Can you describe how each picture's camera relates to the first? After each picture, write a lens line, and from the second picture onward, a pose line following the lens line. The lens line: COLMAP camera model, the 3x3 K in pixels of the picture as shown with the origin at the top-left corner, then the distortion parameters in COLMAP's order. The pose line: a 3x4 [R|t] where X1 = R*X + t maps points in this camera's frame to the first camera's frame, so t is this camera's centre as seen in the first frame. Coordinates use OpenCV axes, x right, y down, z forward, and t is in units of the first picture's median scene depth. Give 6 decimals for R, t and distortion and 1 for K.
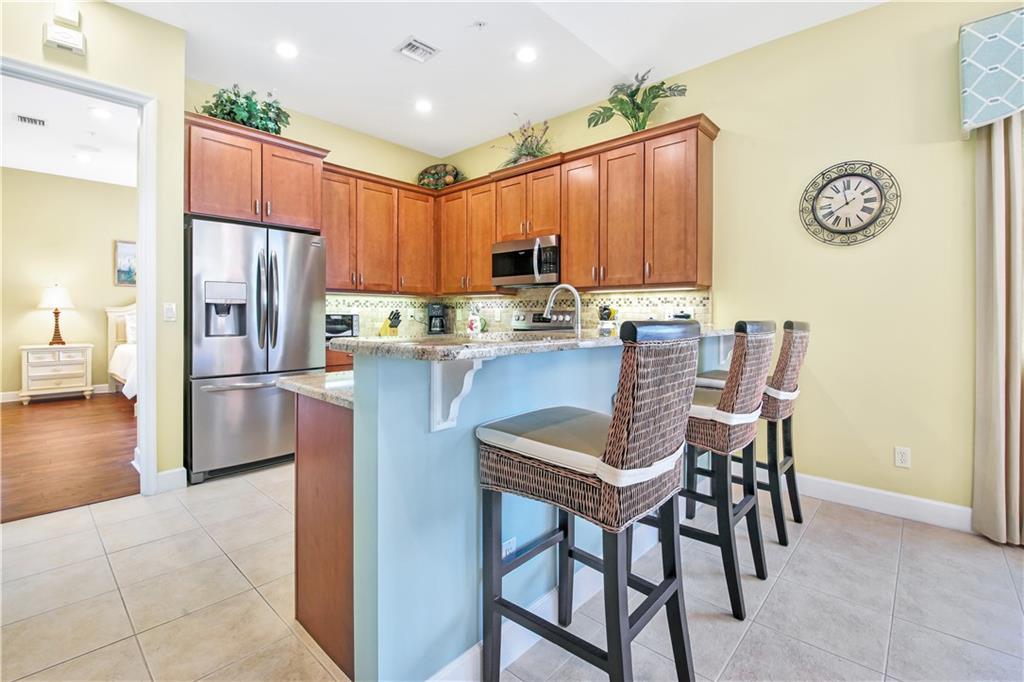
lens RADIAL K [[451.6, 0, 510.6], [0, 451.6, 315.2], [0, 0, 1]] dist [-0.030135, -0.000225]
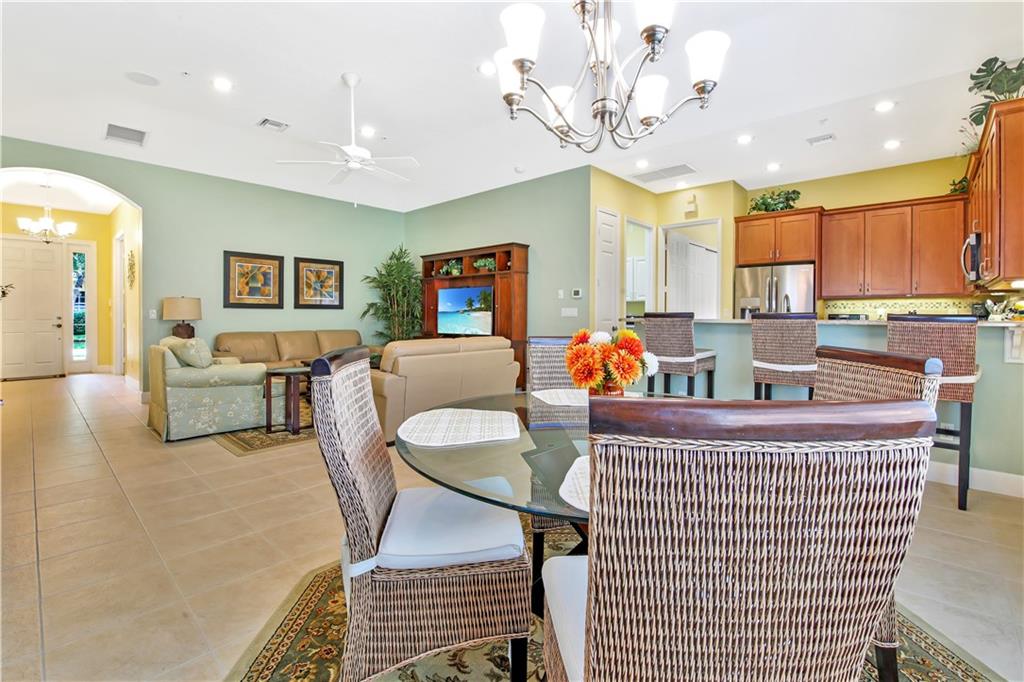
lens RADIAL K [[460.9, 0, 519.4], [0, 460.9, 318.2], [0, 0, 1]] dist [-0.013448, -0.000640]
pose [[-0.001051, 0.001140, -0.999999, 1.023006], [-0.006781, 0.999976, 0.001147, 0.016299], [0.999976, 0.006782, -0.001043, -0.017704]]
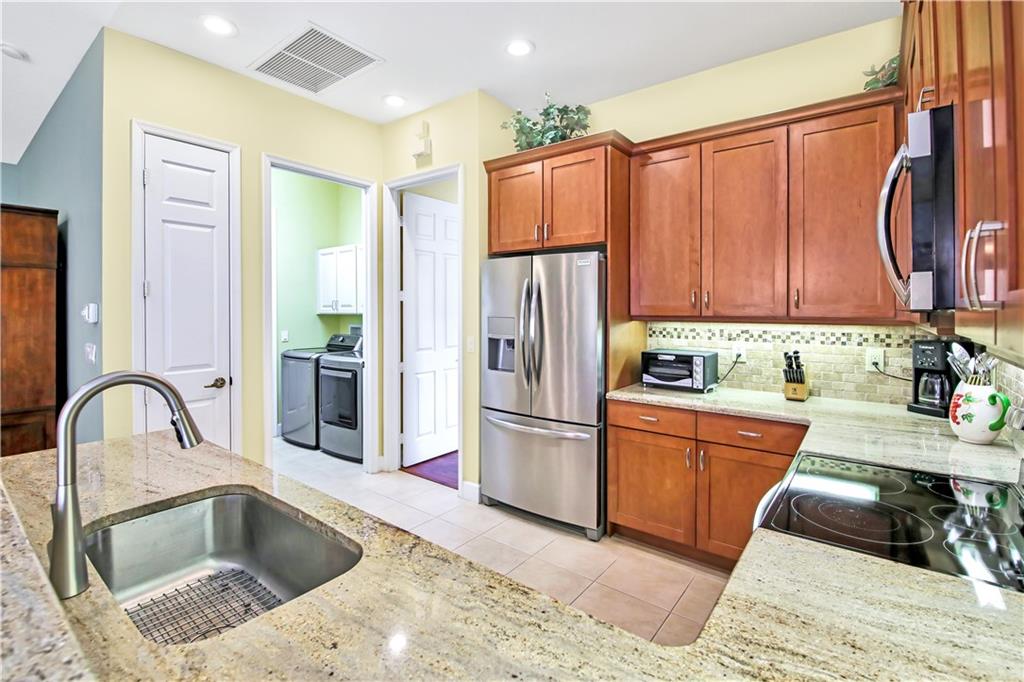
lens RADIAL K [[470.1, 0, 509.8], [0, 470.1, 303.9], [0, 0, 1]] dist [-0.011879, -0.000274]
pose [[0.072758, -0.008910, -0.997310, 0.306319], [-0.004760, 0.999946, -0.009281, -0.067514], [0.997338, 0.005423, 0.072711, 0.688318]]
